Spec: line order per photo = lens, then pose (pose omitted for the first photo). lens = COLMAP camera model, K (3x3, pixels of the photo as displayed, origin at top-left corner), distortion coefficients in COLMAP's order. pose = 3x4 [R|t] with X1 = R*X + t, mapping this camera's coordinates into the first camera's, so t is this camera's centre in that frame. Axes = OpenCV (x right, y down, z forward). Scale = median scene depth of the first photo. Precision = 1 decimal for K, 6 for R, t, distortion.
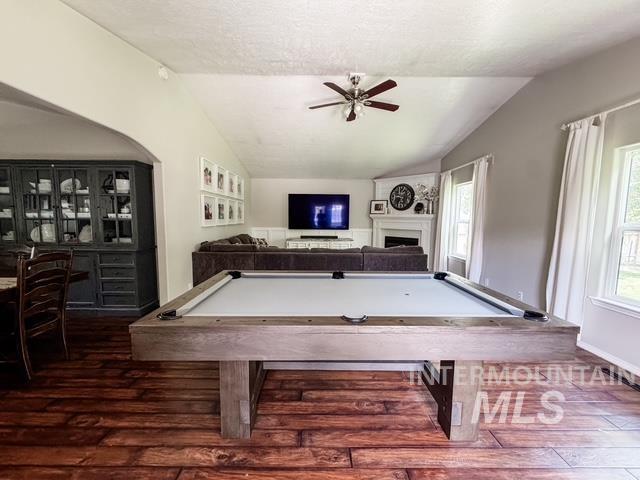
lens RADIAL K [[255.3, 0, 319.6], [0, 255.3, 238.2], [0, 0, 1]] dist [0.004279, -0.000835]
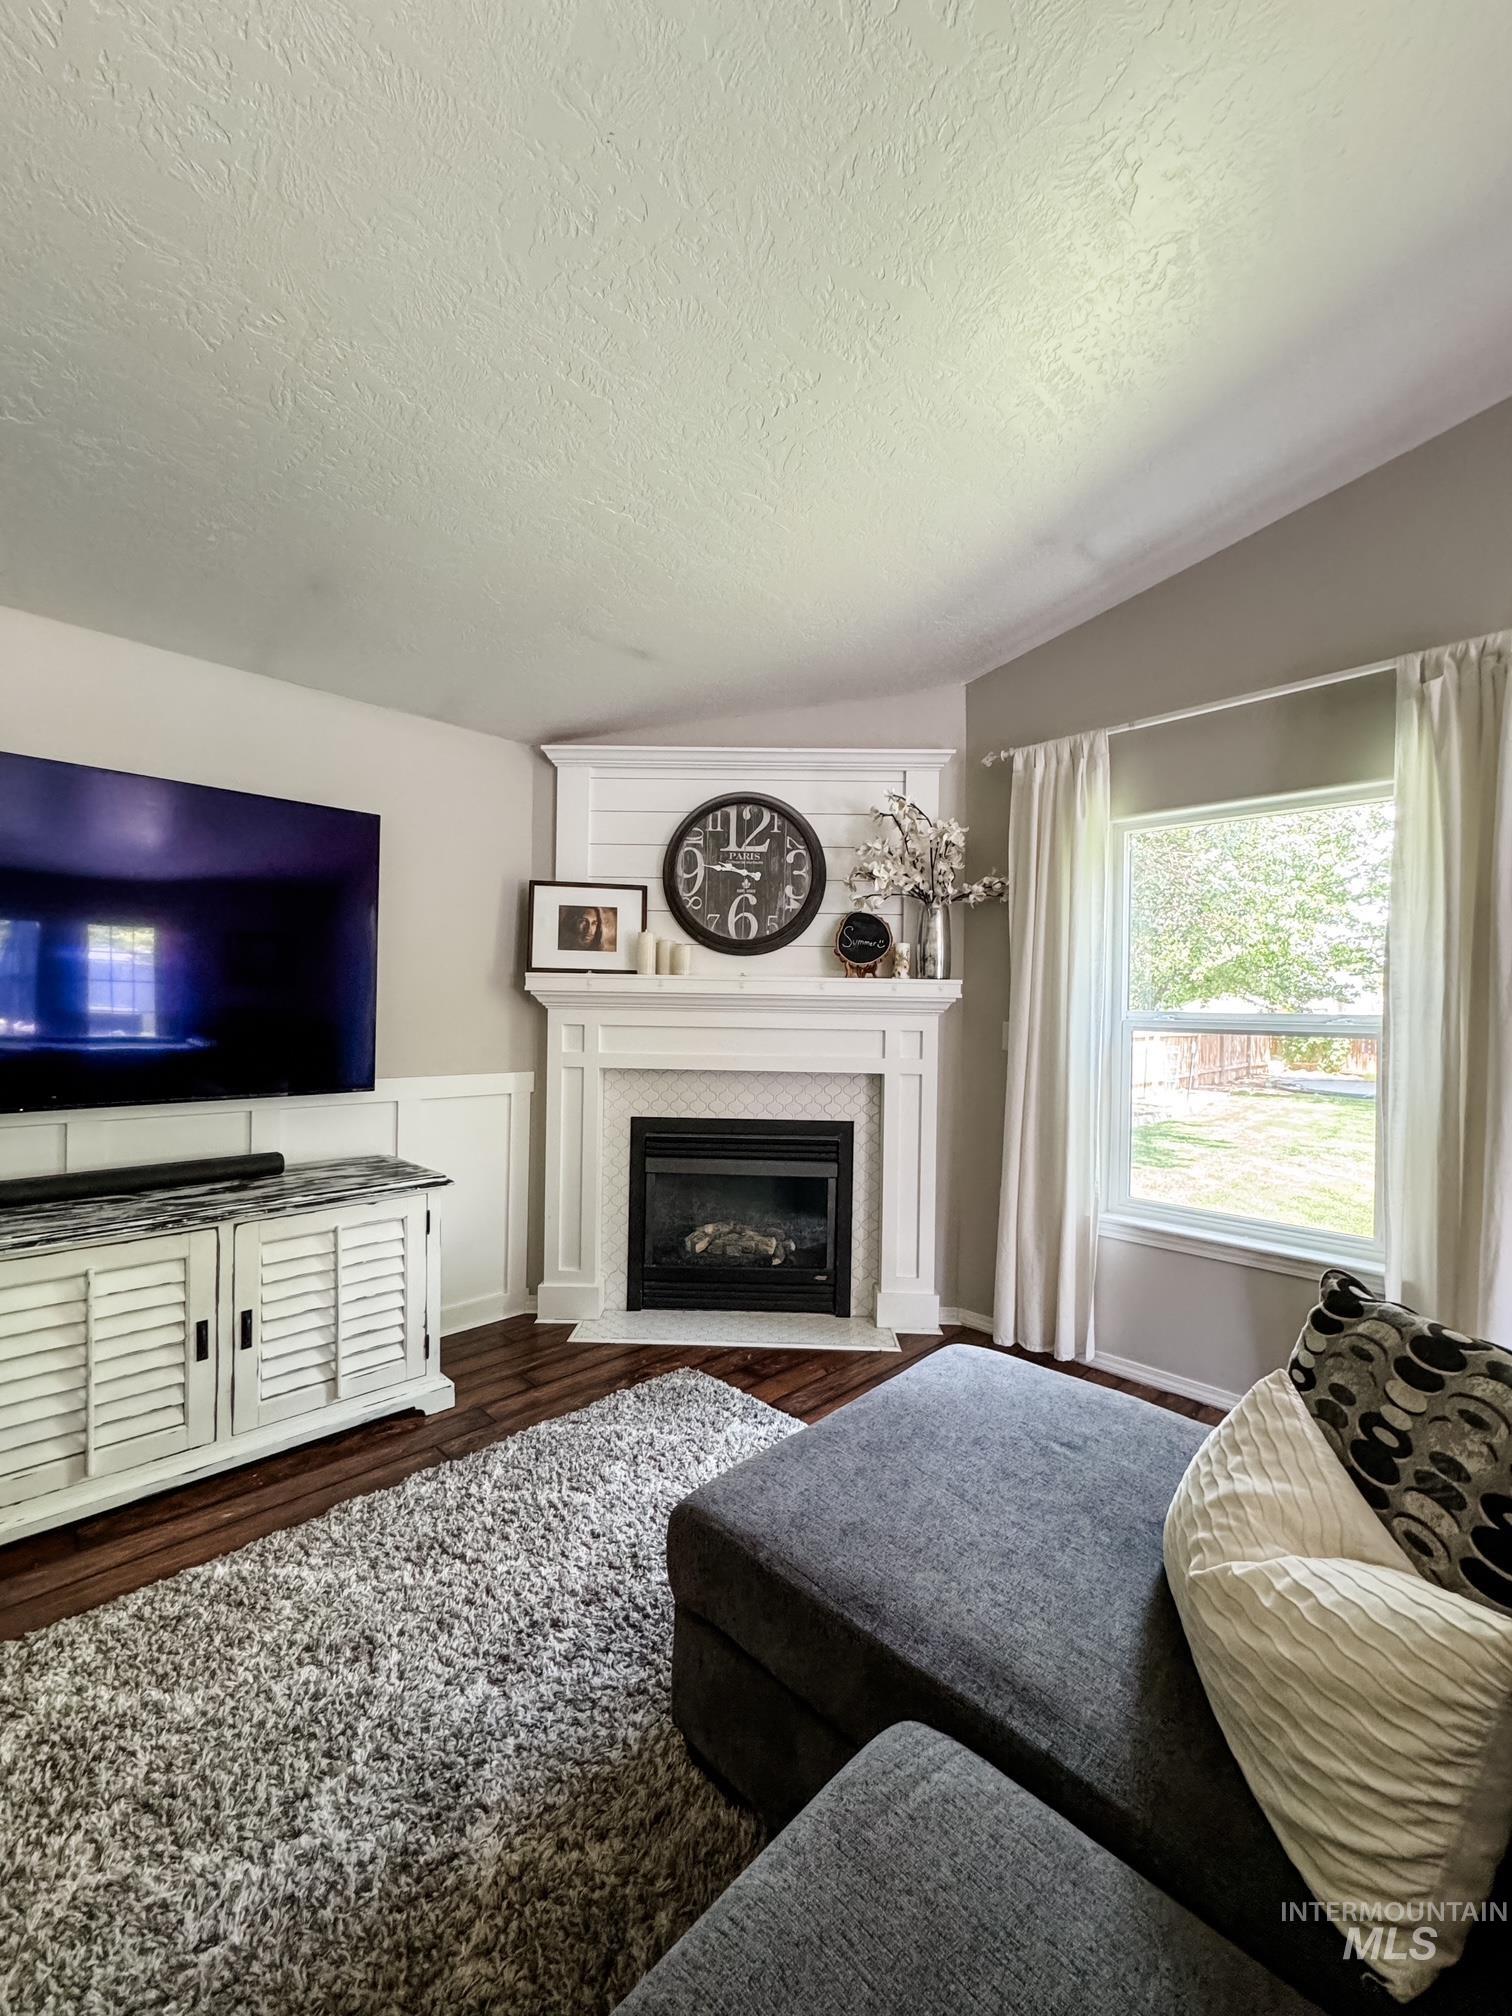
lens RADIAL K [[804.1, 0, 747.8], [0, 804.1, 1003.2], [0, 0, 1]] dist [0.004279, -0.000835]
pose [[0.713589, 0.006022, 0.700539, -0.034733], [0.048694, 0.997118, -0.058172, -0.048592], [-0.698870, 0.075623, 0.711239, 0.638766]]
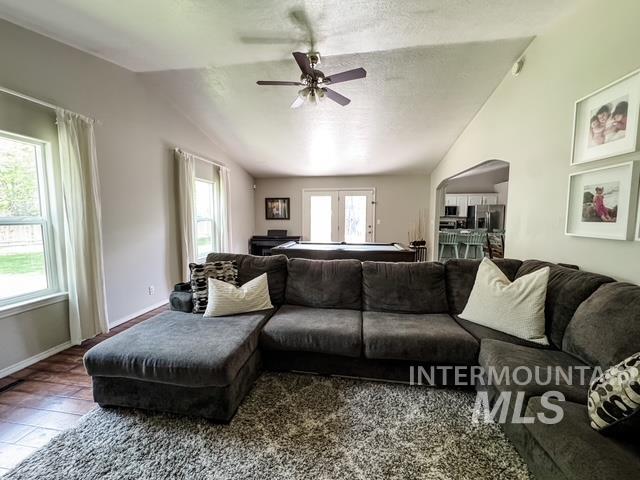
lens RADIAL K [[255.3, 0, 320.4], [0, 255.3, 239.0], [0, 0, 1]] dist [0.004279, -0.000835]
pose [[-0.990347, -0.023375, 0.136627, -0.011528], [0.001027, 0.984414, 0.175864, -0.084920], [-0.138609, 0.174306, -0.974887, 1.034151]]
